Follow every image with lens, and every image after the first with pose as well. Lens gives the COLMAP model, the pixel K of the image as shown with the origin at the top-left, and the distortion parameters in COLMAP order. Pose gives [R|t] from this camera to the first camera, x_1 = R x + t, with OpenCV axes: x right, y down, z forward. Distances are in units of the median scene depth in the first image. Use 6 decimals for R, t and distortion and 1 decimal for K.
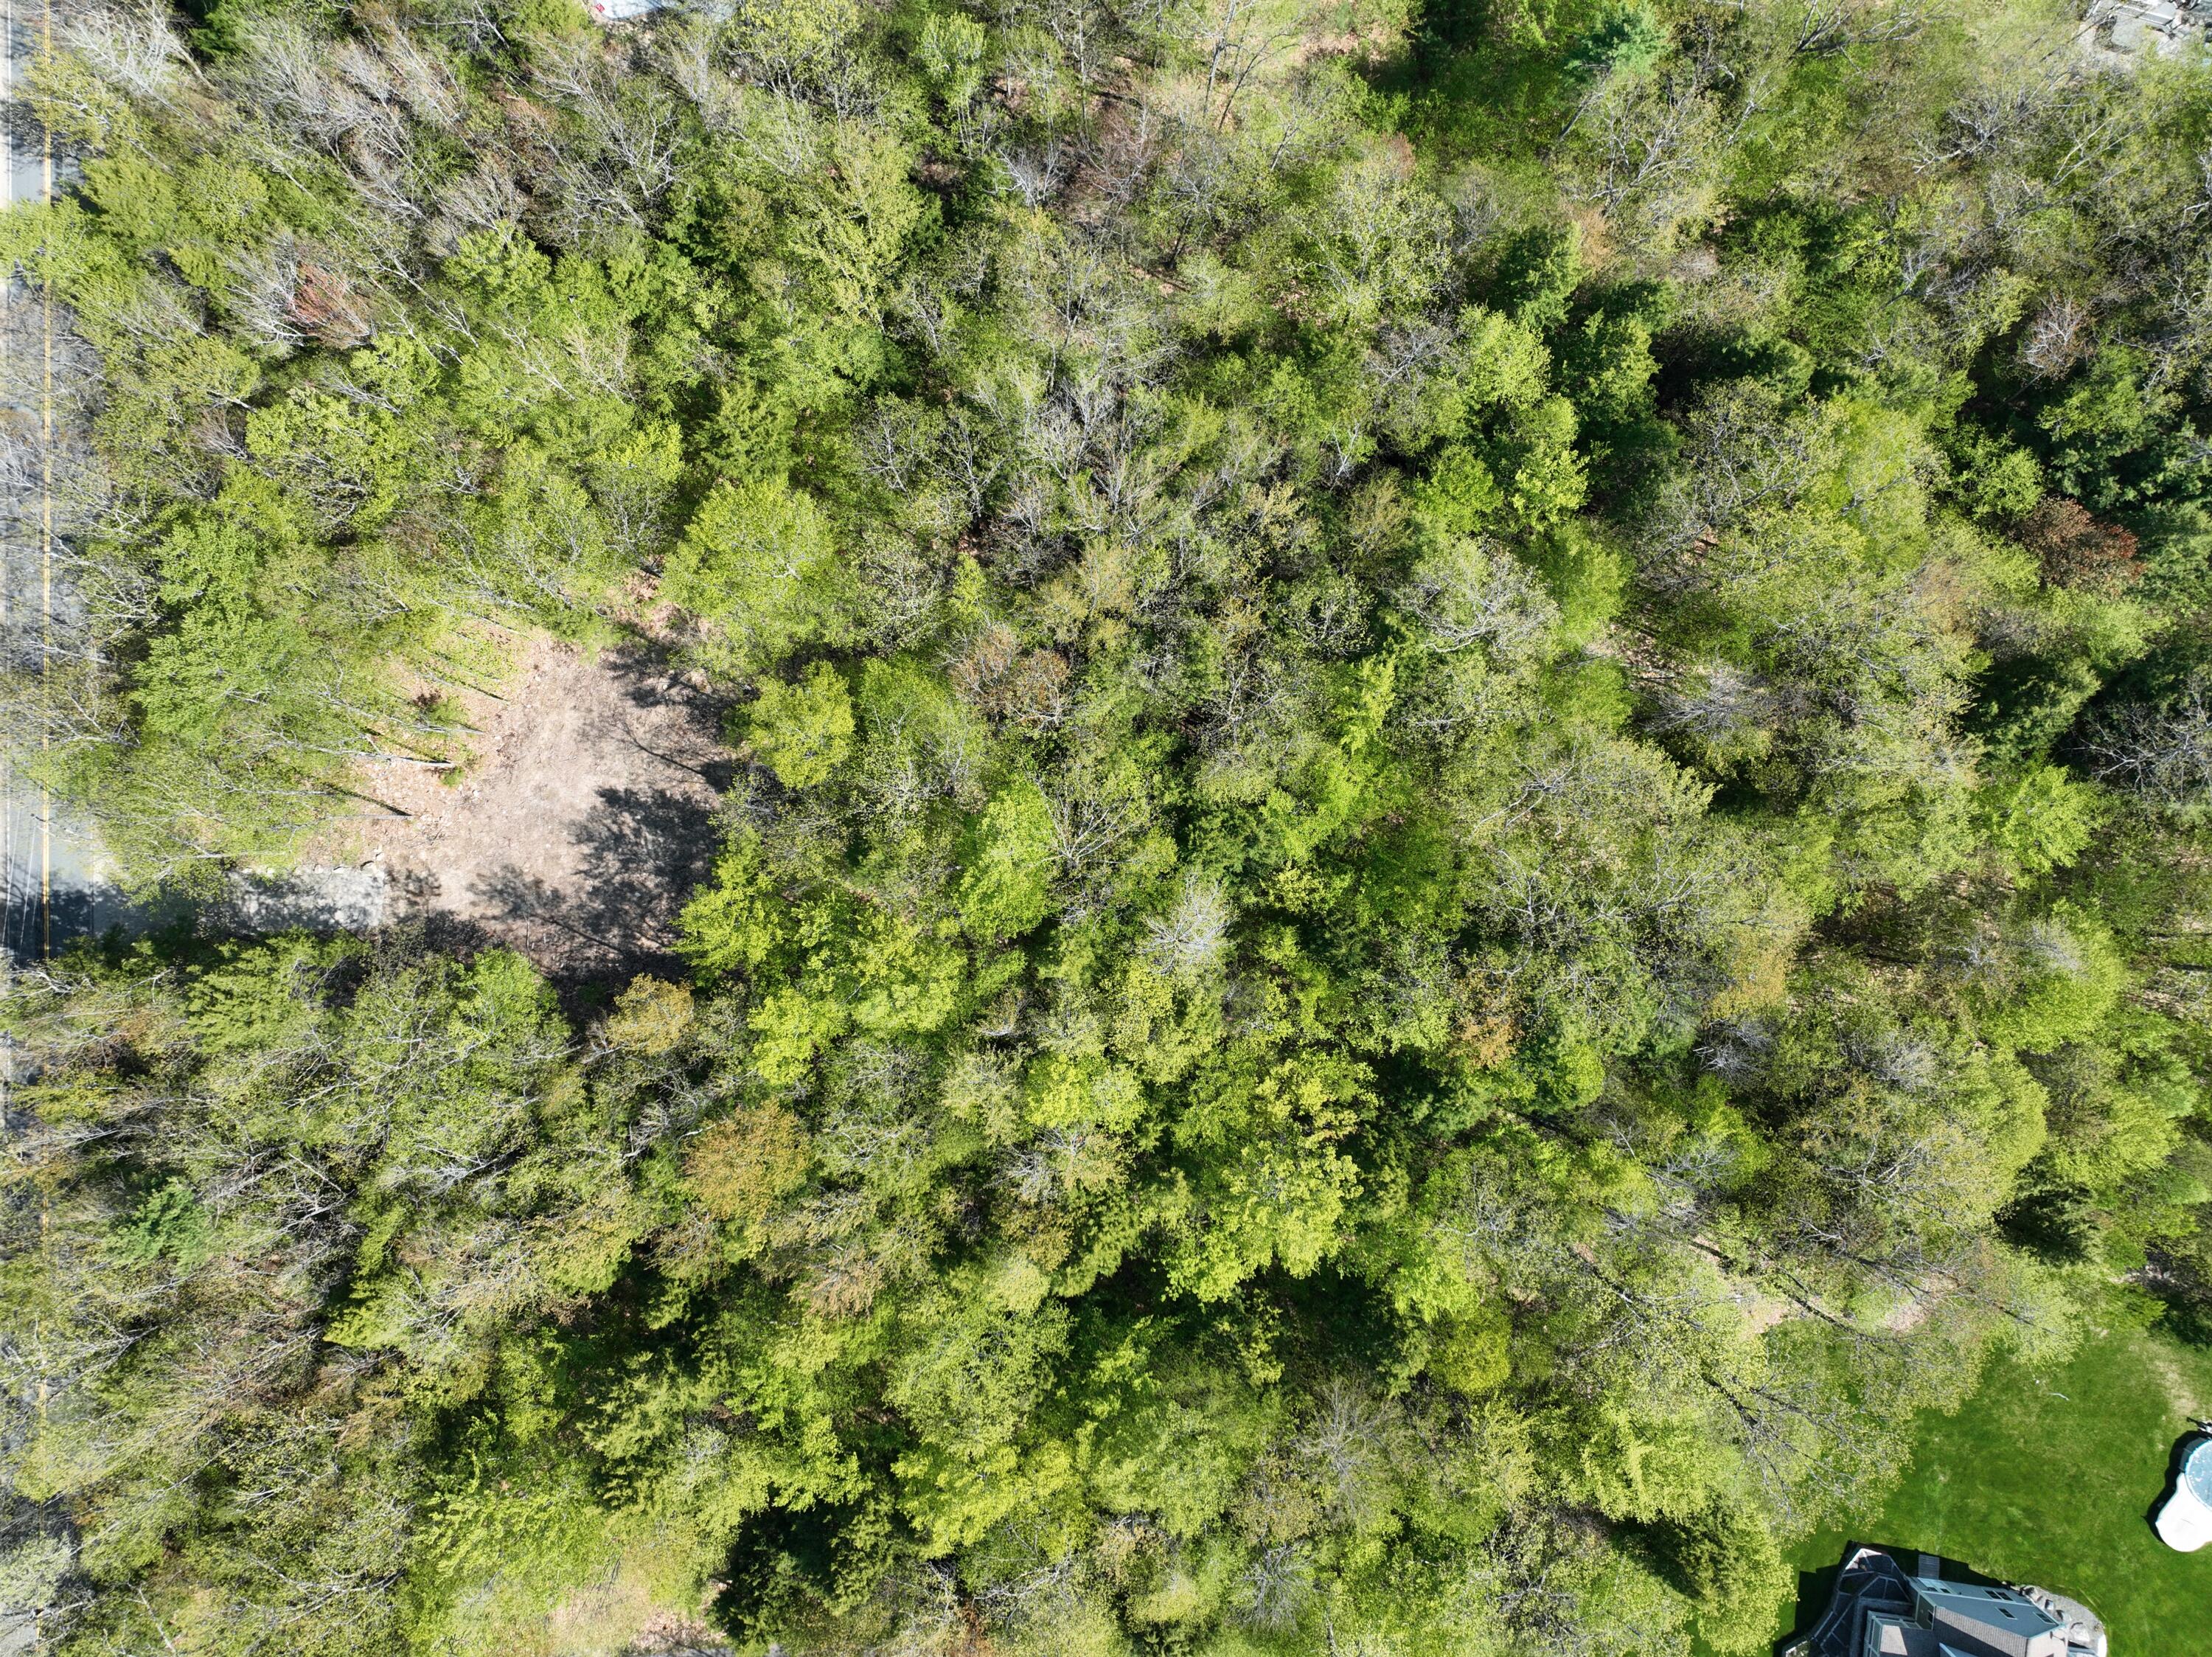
lens RADIAL K [[1519.6, 0, 1106.0], [0, 1519.6, 828.5], [0, 0, 1]] dist [0.021191, -0.004655]
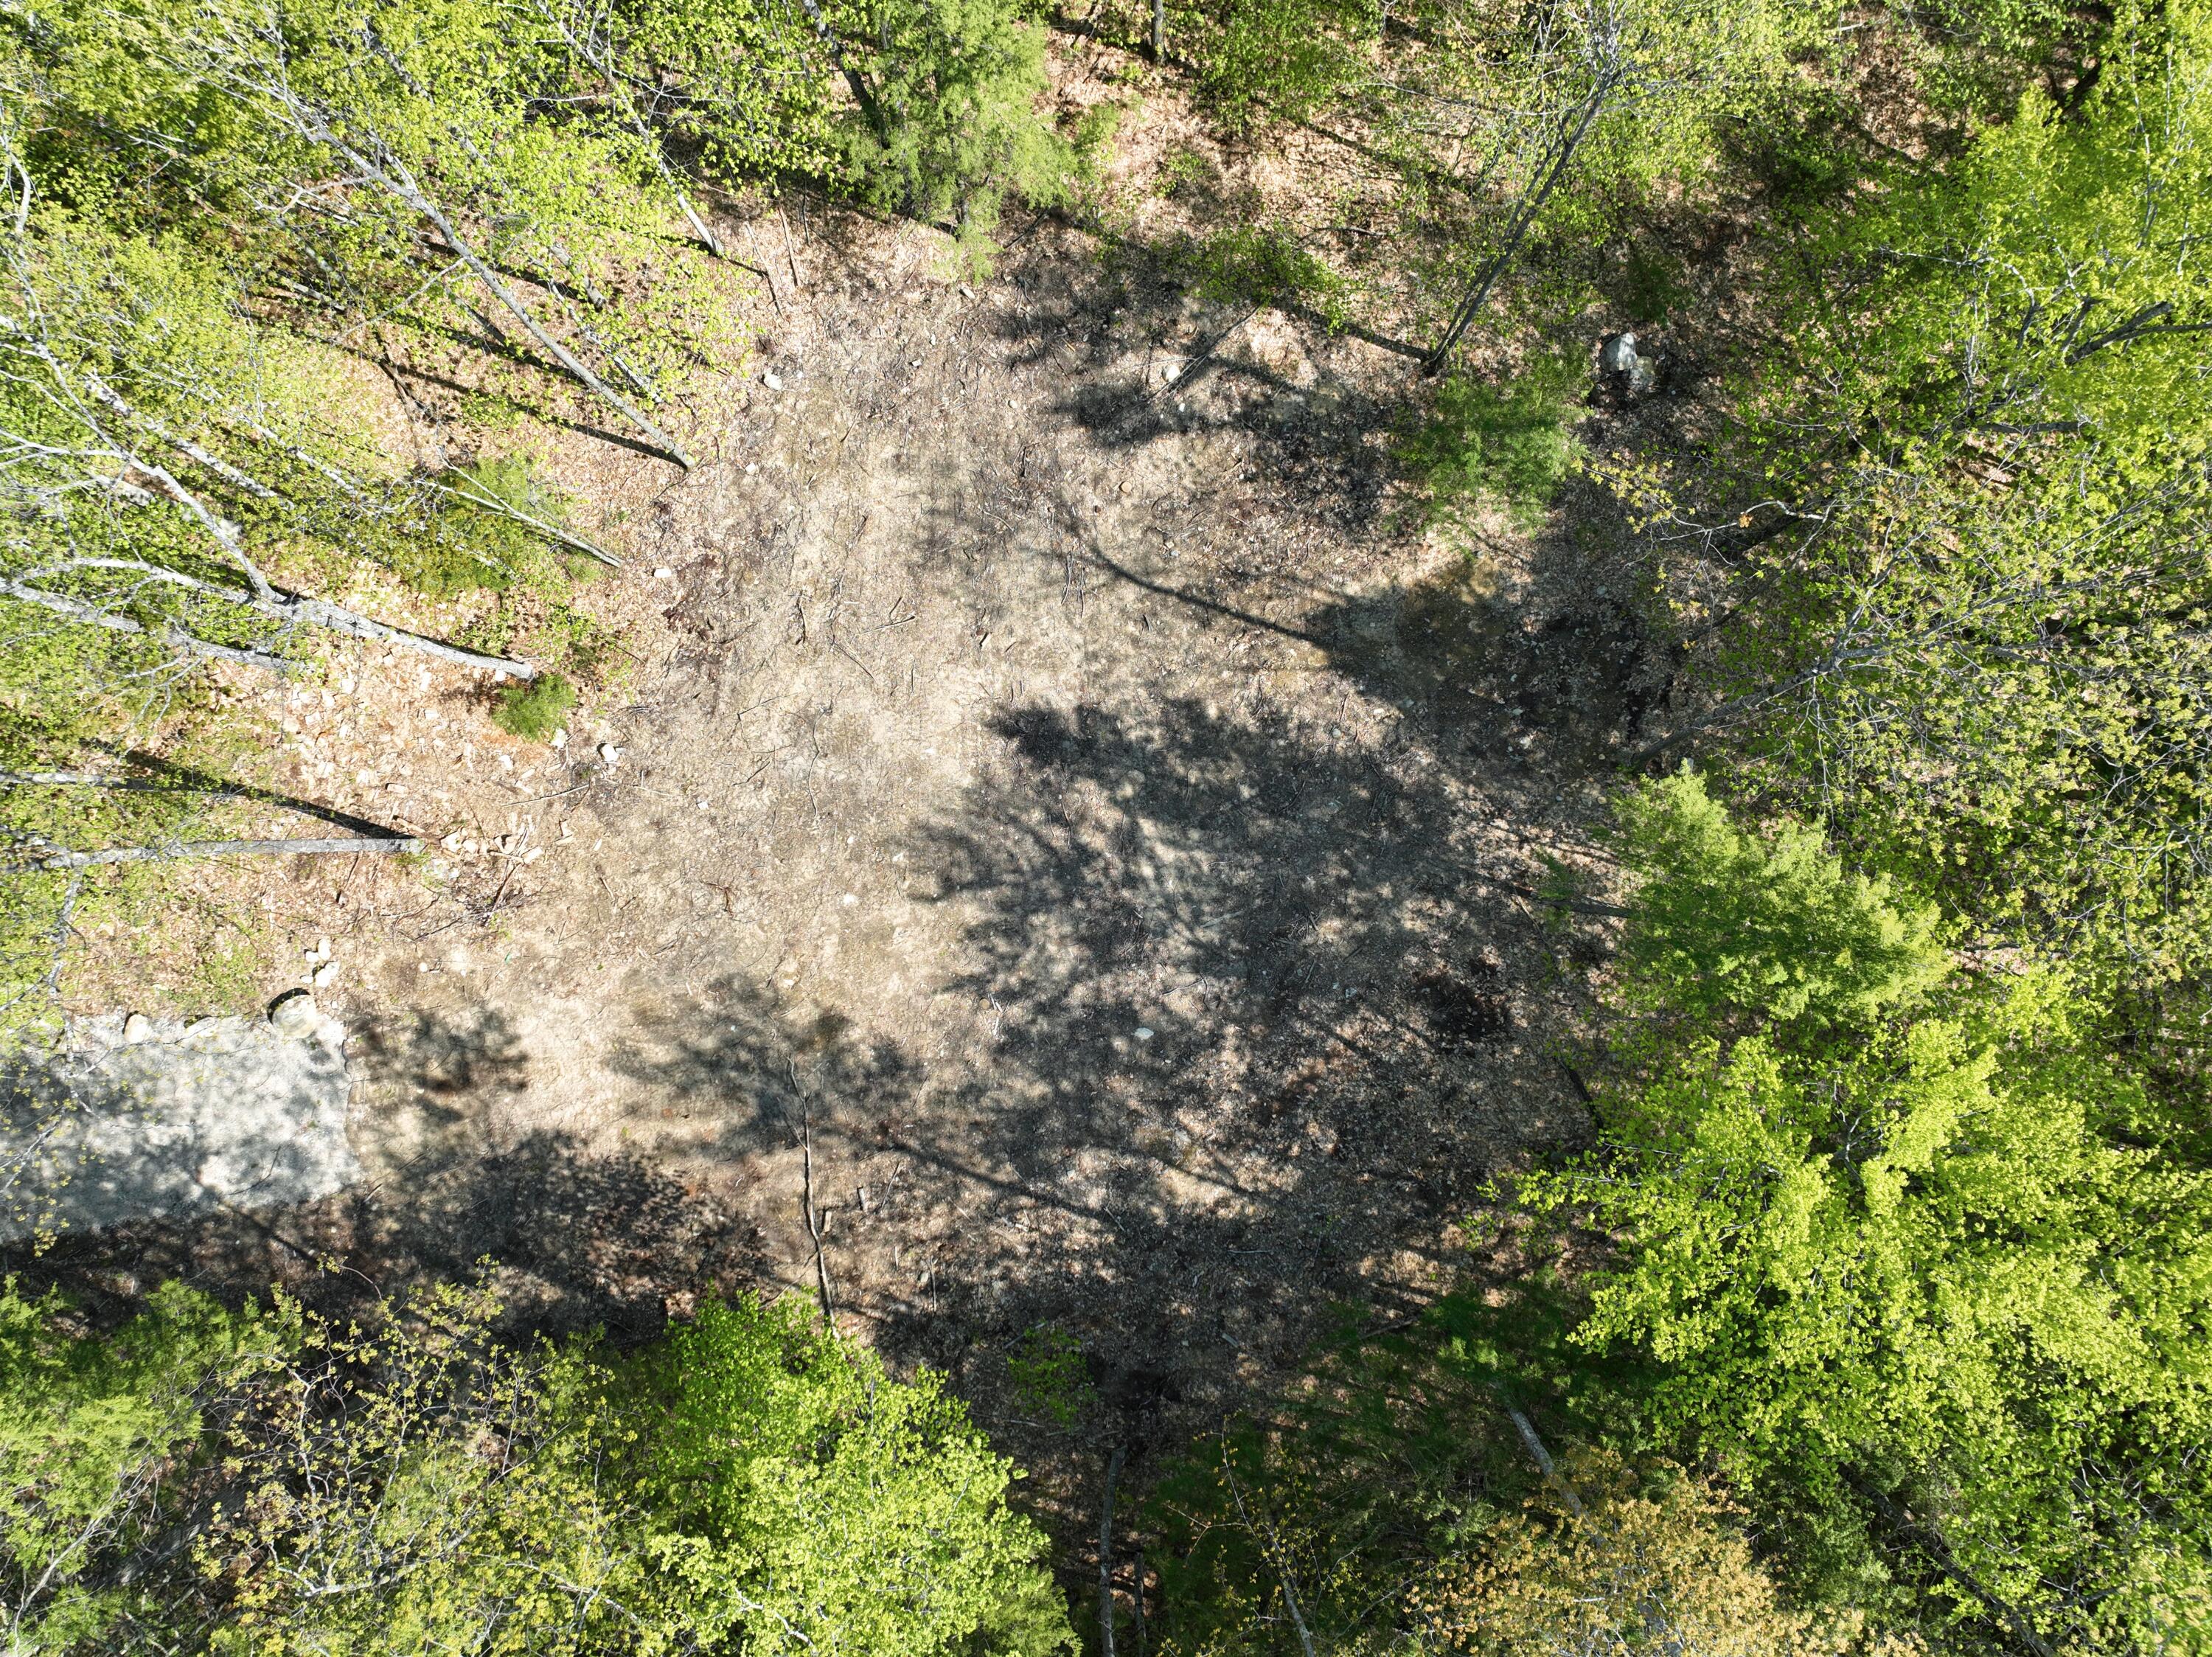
lens RADIAL K [[1546.7, 0, 1091.8], [0, 1546.7, 834.4], [0, 0, 1]] dist [0.008333, 0.011295]
pose [[0.997013, -0.076040, -0.013556, -0.310233], [0.076037, 0.997105, -0.000733, 0.000934], [0.013573, -0.000300, 0.999908, 0.678820]]
